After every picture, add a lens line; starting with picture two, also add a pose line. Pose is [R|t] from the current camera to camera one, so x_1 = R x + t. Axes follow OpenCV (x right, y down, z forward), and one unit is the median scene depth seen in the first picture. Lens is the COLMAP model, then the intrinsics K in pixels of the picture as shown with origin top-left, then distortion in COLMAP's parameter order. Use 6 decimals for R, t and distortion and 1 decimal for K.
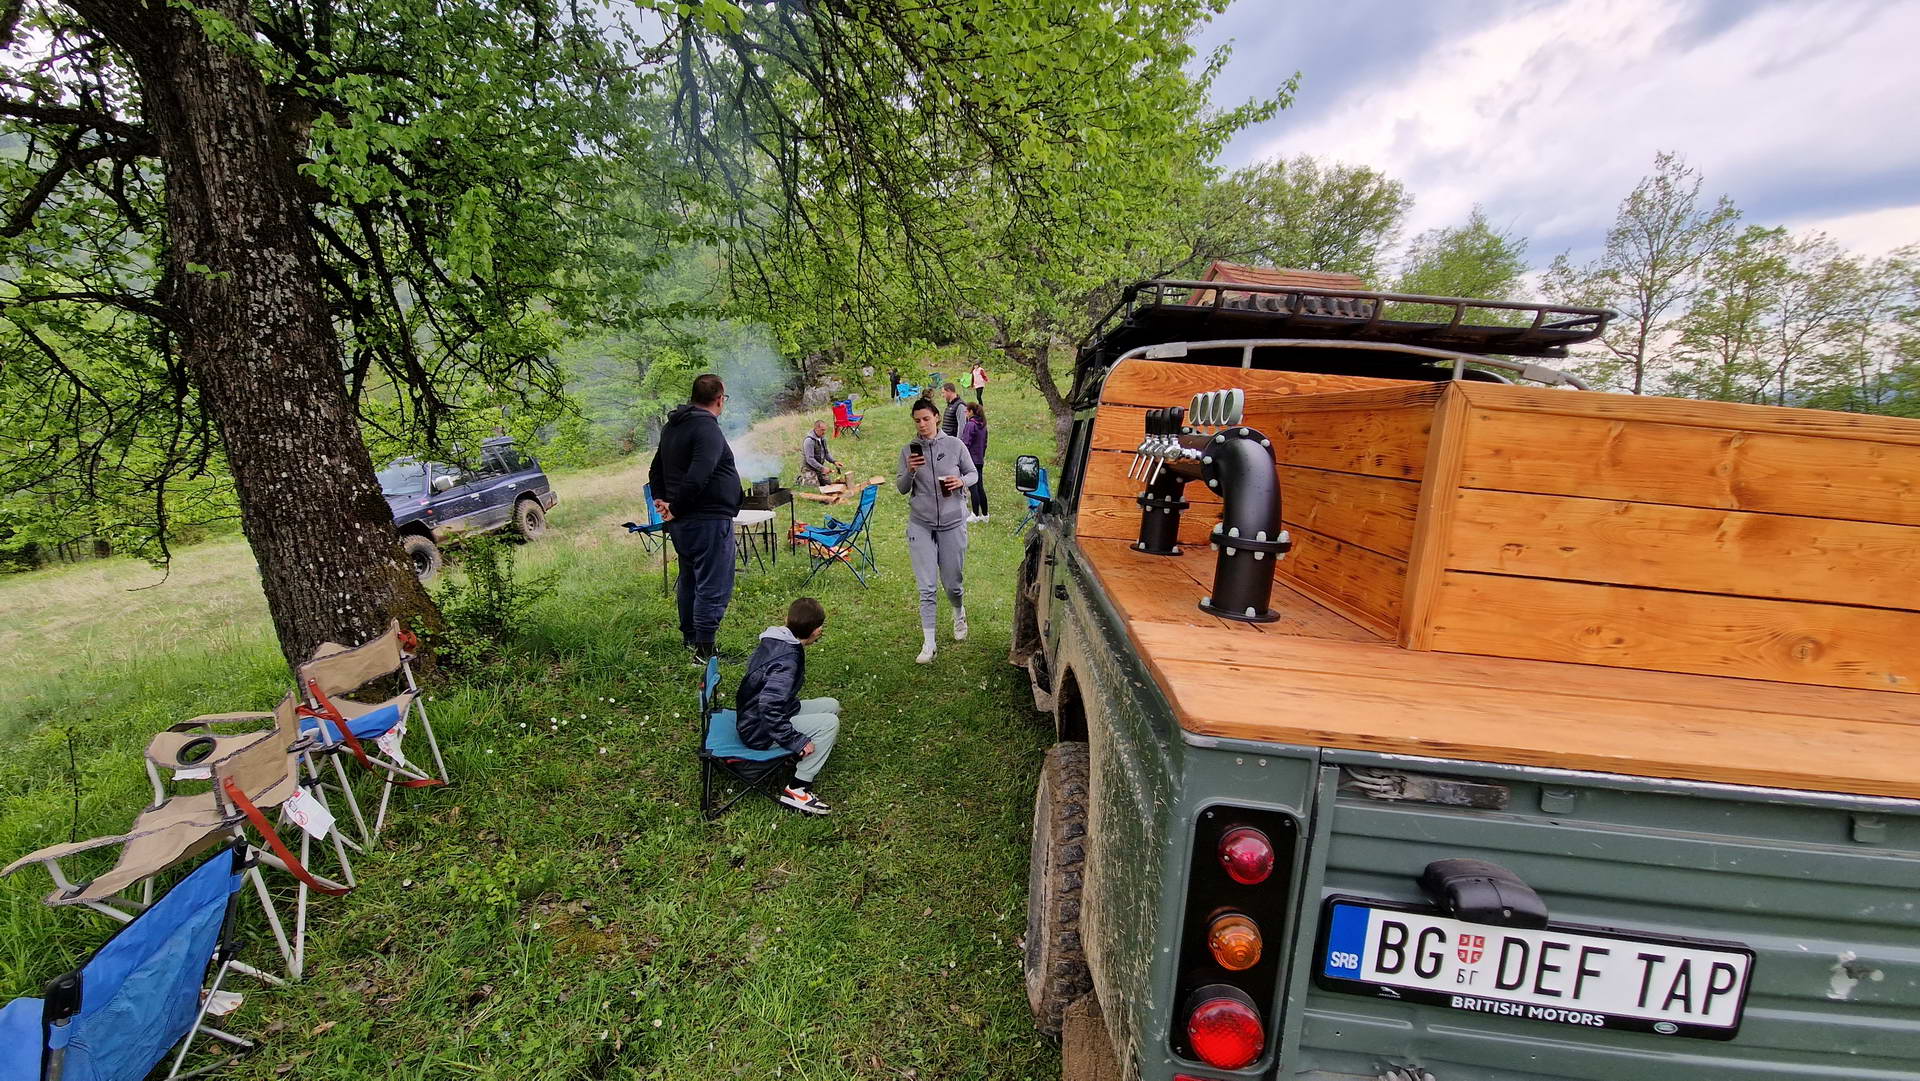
lens RADIAL K [[771.9, 0, 947.6], [0, 771.9, 540.5], [0, 0, 1]] dist [-0.000870, -0.004006]
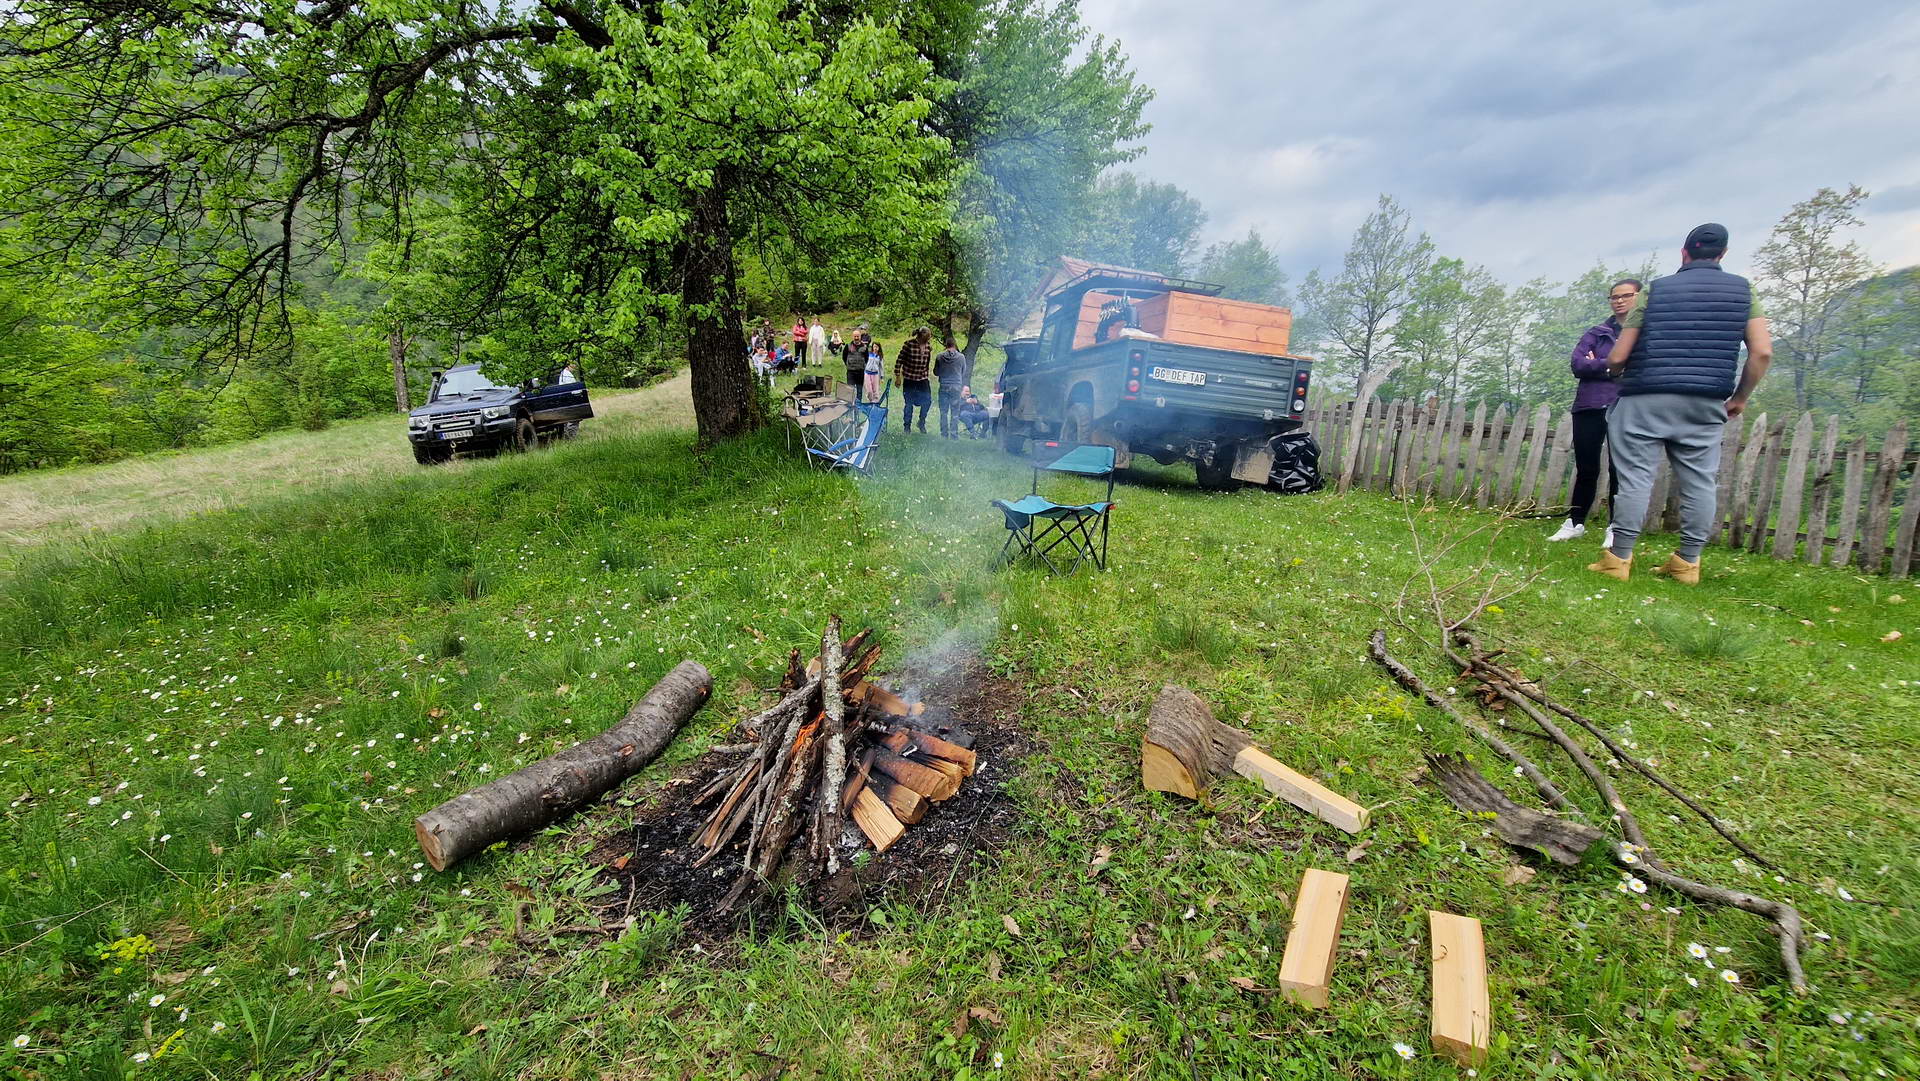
lens RADIAL K [[771.9, 0, 947.6], [0, 771.9, 540.5], [0, 0, 1]] dist [-0.000870, -0.004006]
pose [[0.977420, -0.005091, 0.211244, -0.065441], [0.000050, 0.999715, 0.023861, 0.045830], [-0.211305, -0.023312, 0.977142, -0.129415]]
